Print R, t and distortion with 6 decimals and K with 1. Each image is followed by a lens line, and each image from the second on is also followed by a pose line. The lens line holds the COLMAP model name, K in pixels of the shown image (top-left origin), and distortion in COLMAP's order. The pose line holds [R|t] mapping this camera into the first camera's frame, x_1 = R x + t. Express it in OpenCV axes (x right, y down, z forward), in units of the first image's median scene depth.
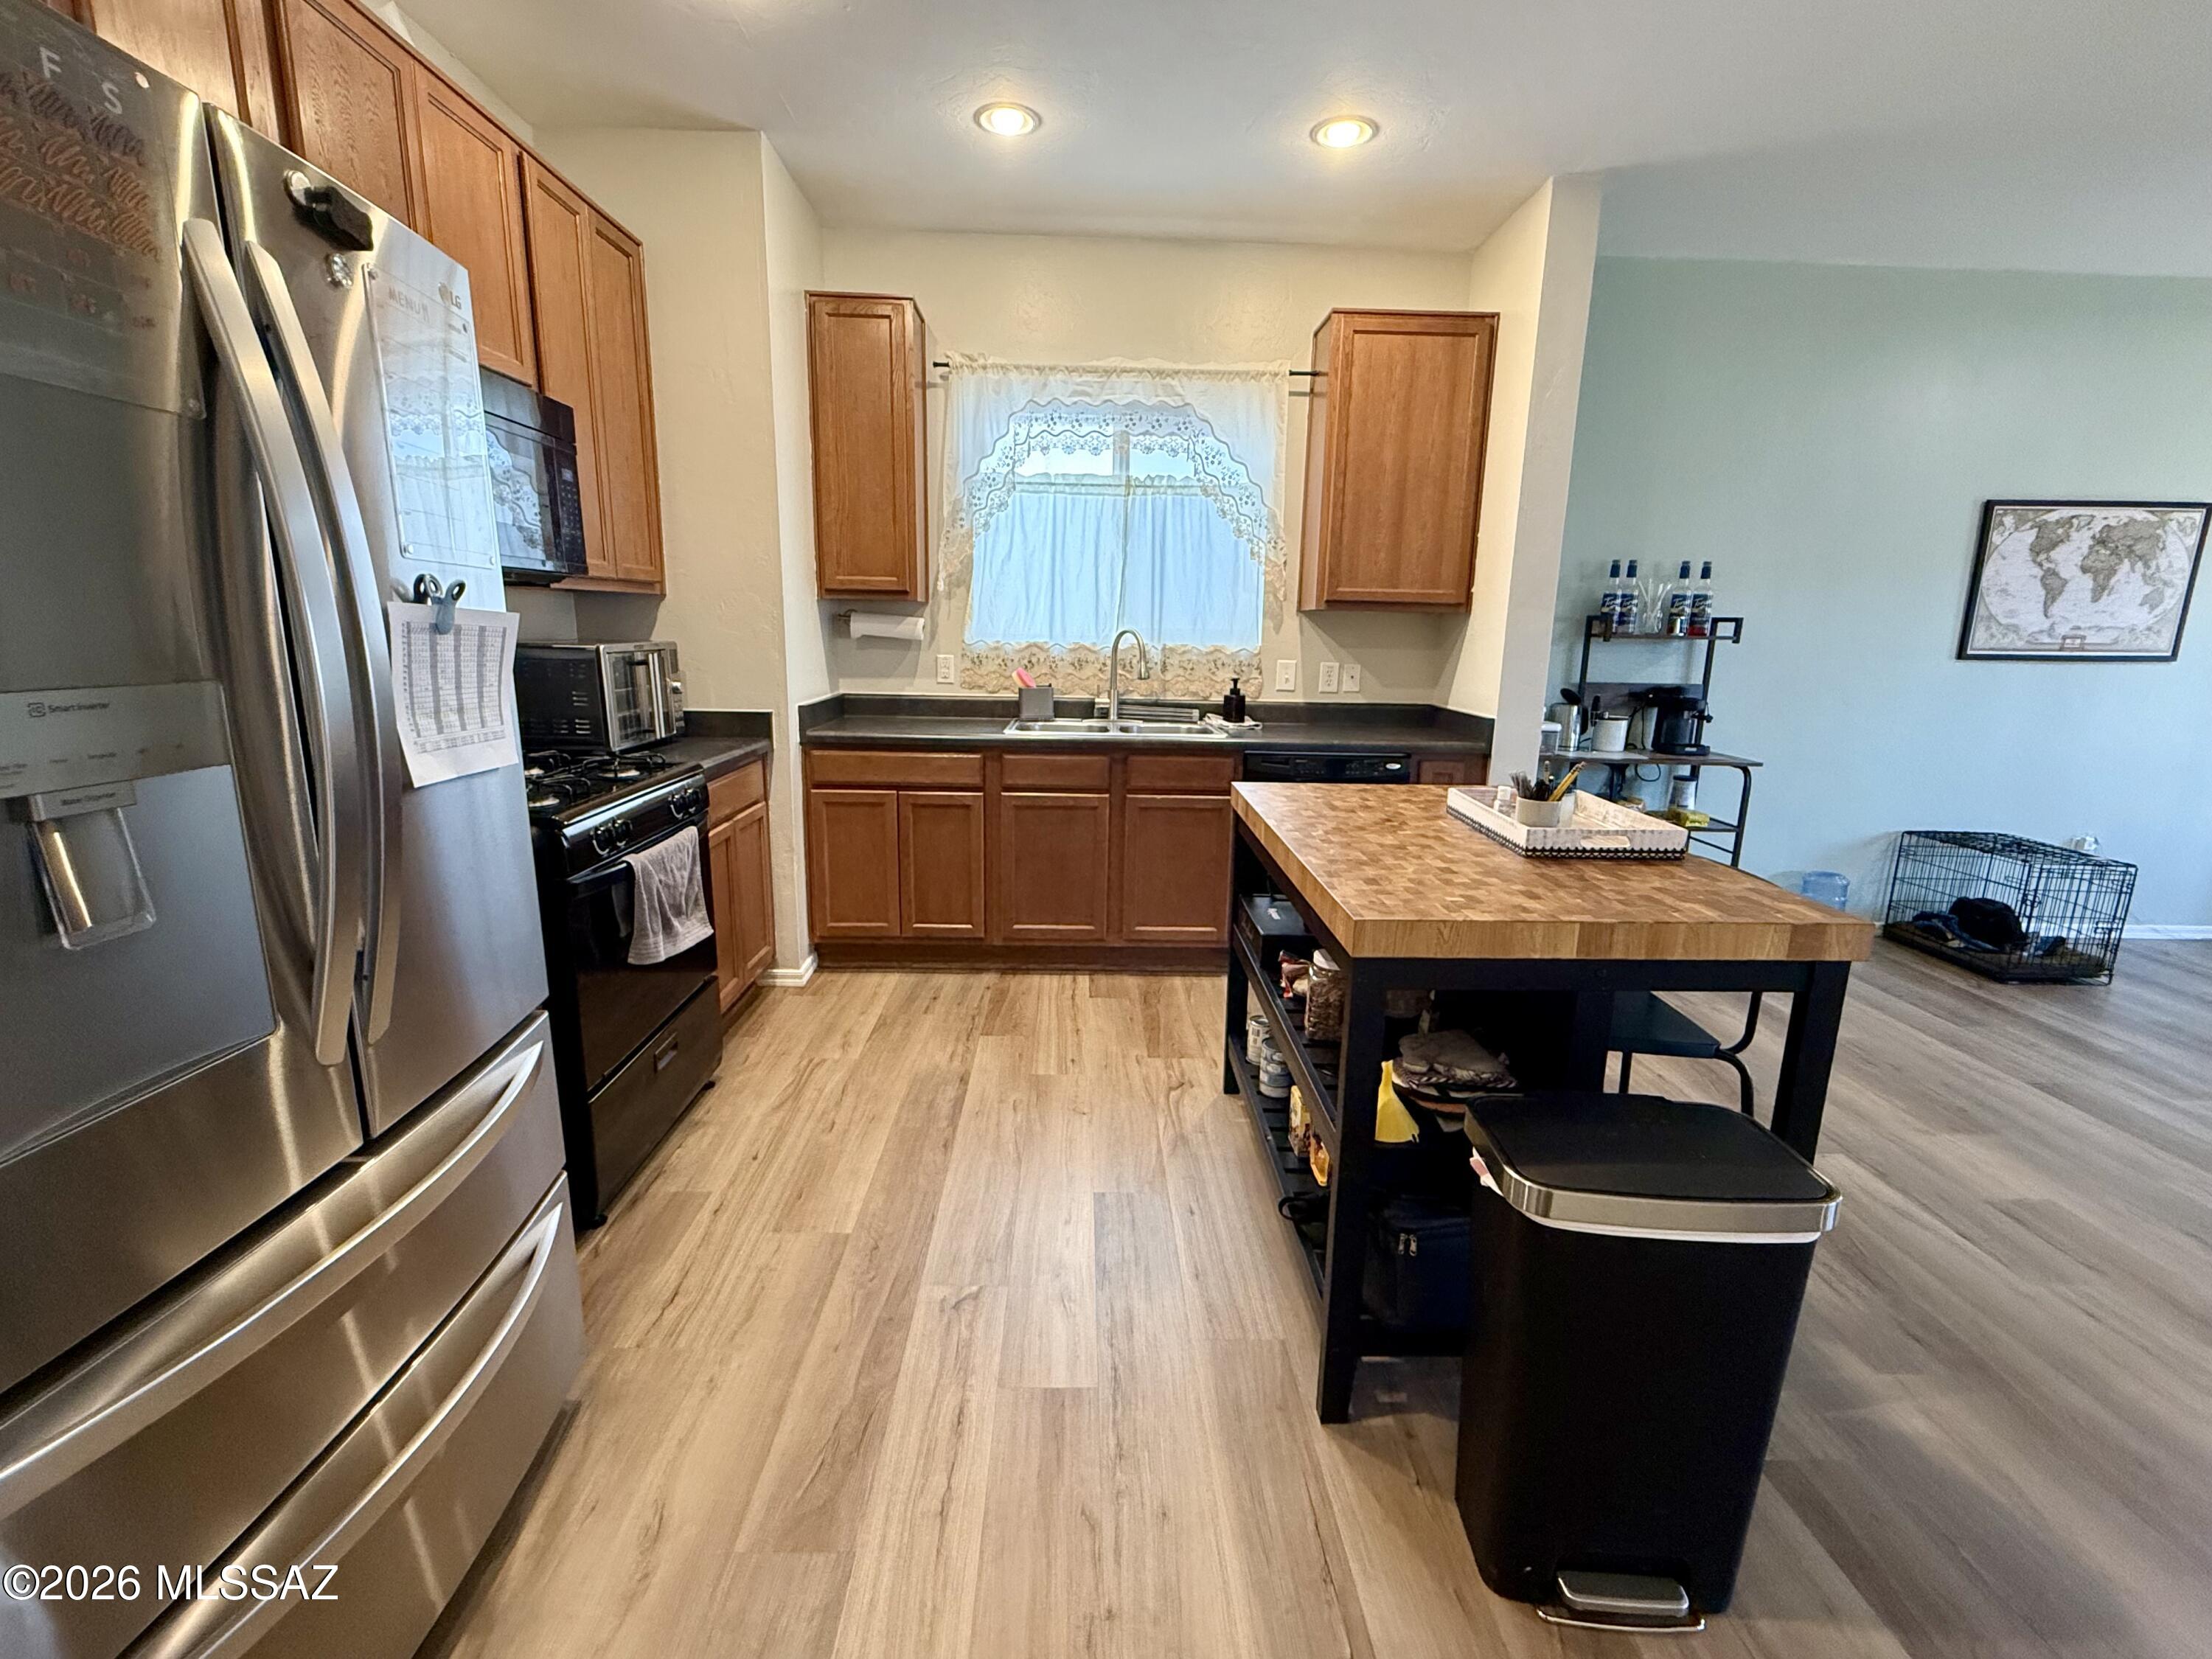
lens RADIAL K [[981.9, 0, 1109.1], [0, 981.9, 829.4], [0, 0, 1]] dist [0.000396, -0.000060]
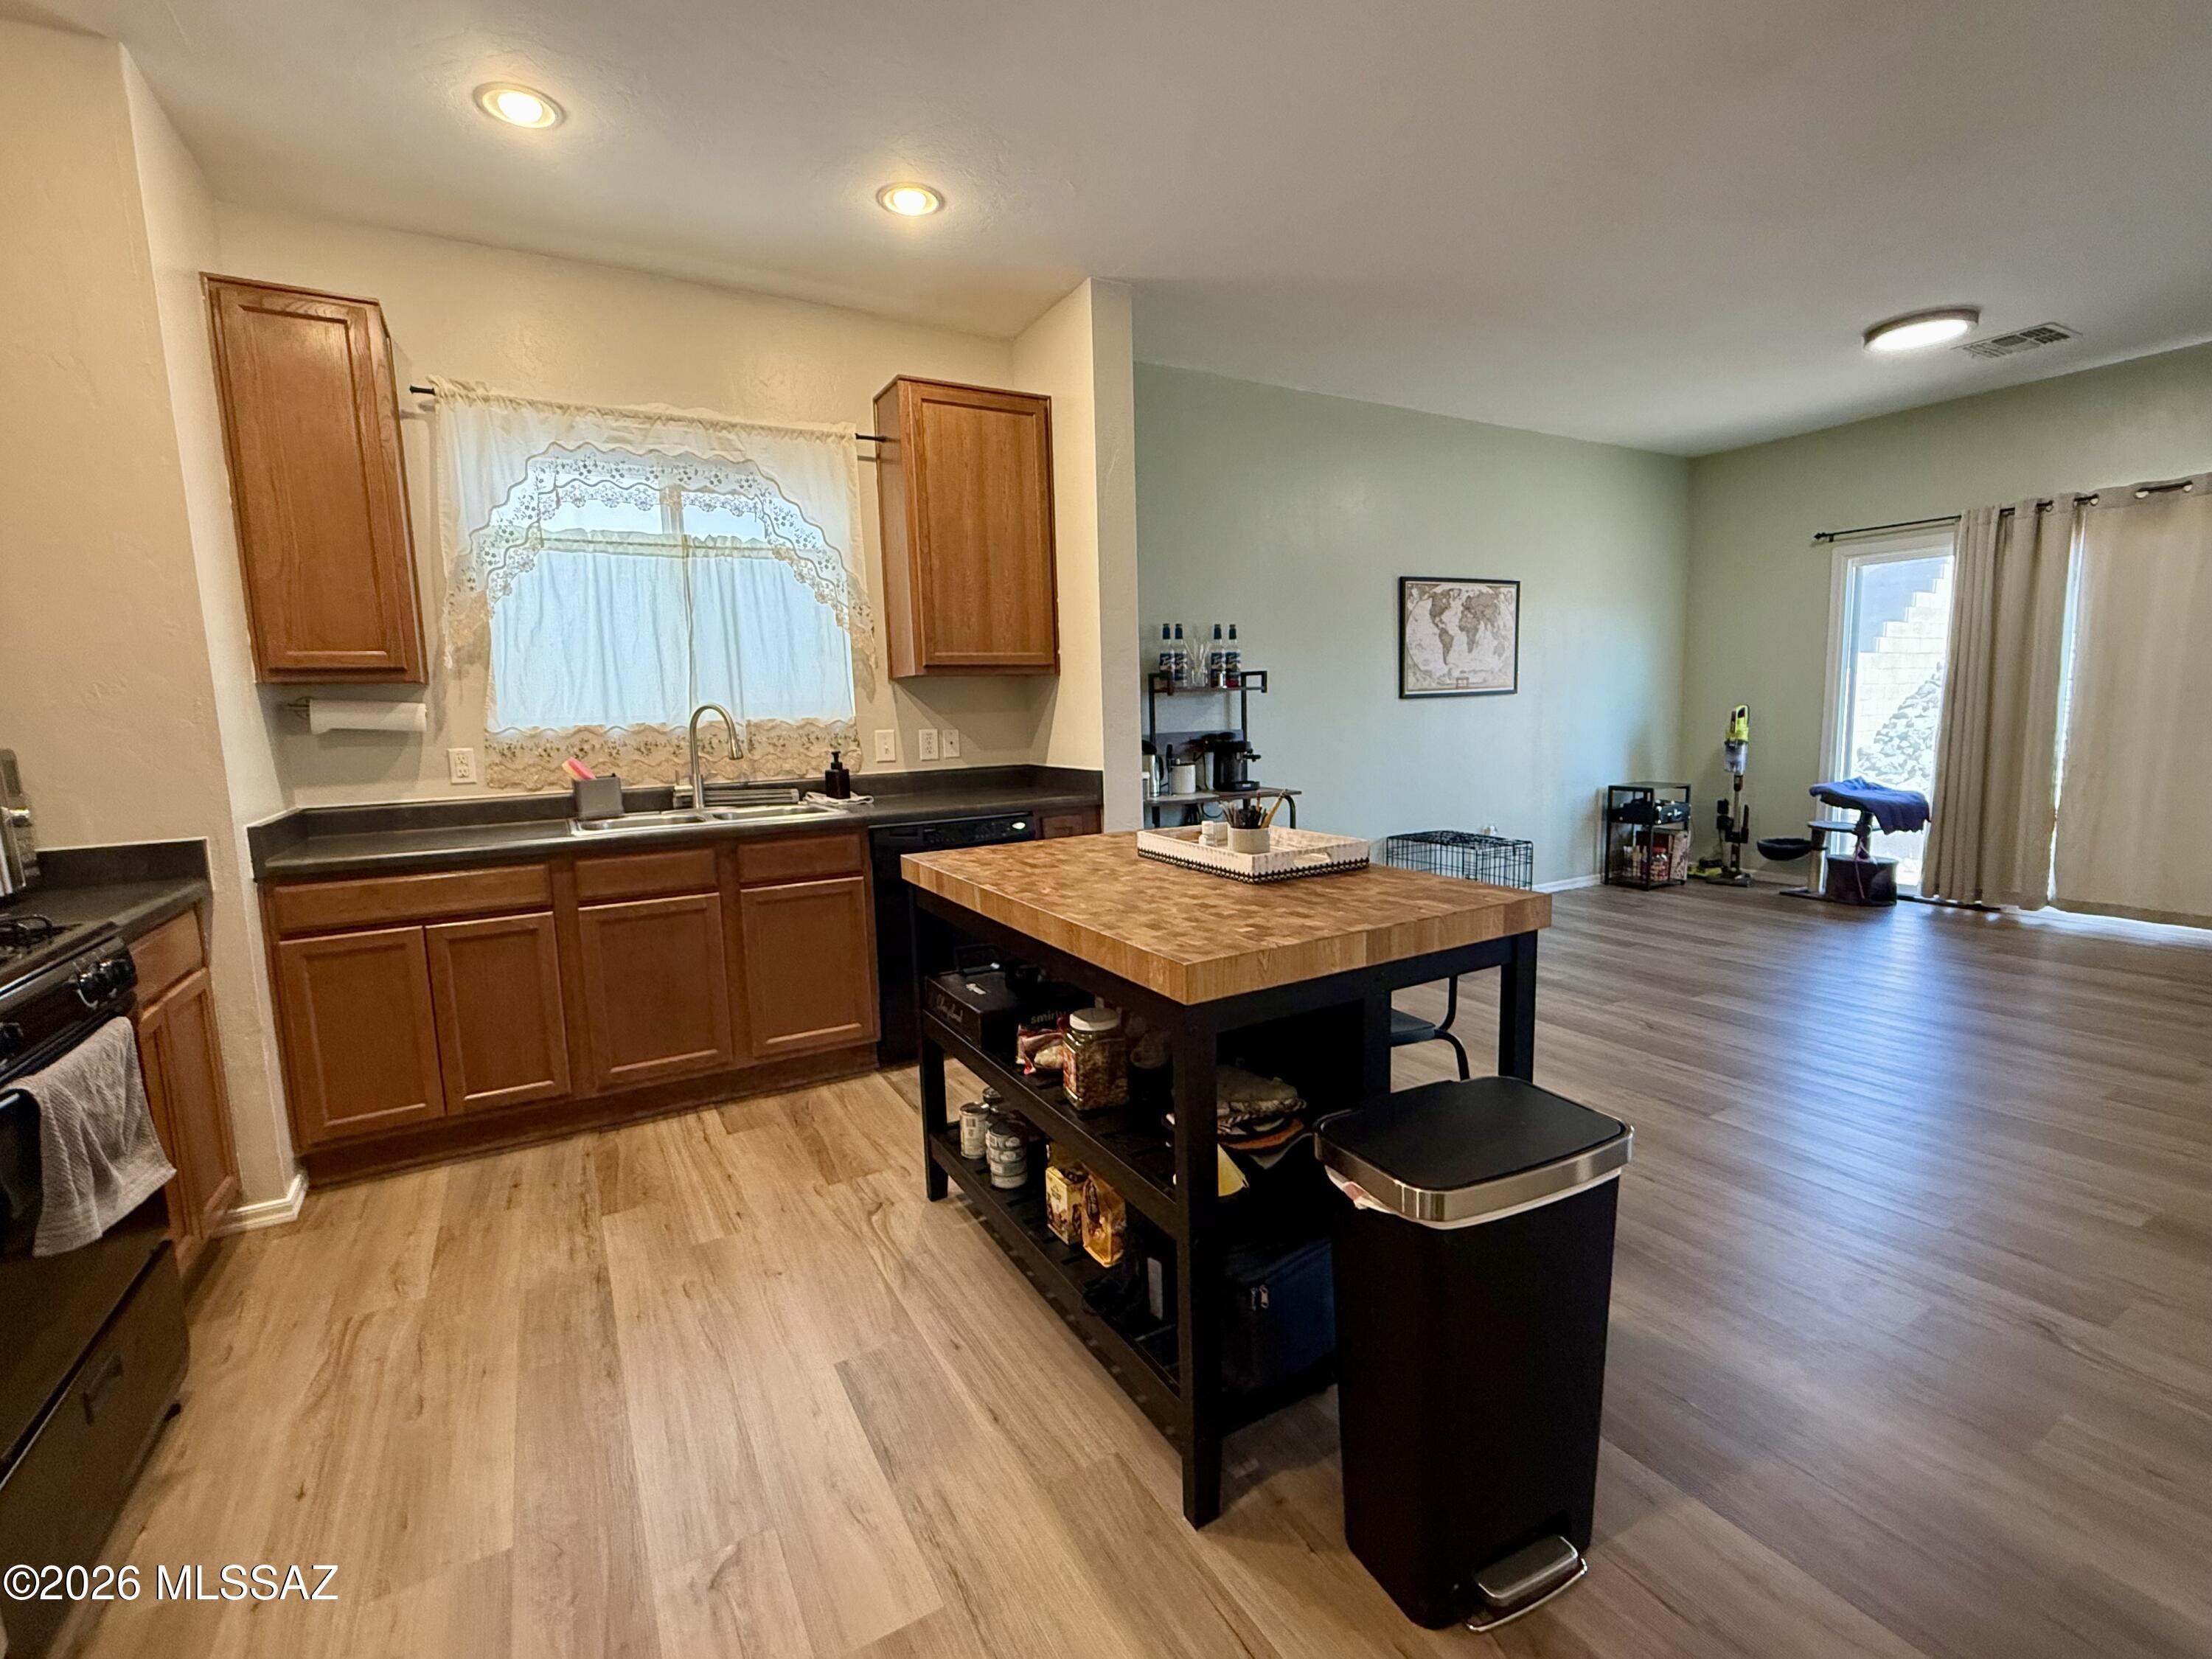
lens RADIAL K [[981.9, 0, 1107.7], [0, 981.9, 829.4], [0, 0, 1]] dist [0.000396, -0.000060]
pose [[0.877616, -0.105514, 0.467609, -0.097283], [0.143534, 0.988561, -0.046322, -0.001388], [-0.457372, 0.107770, 0.882721, 0.077686]]
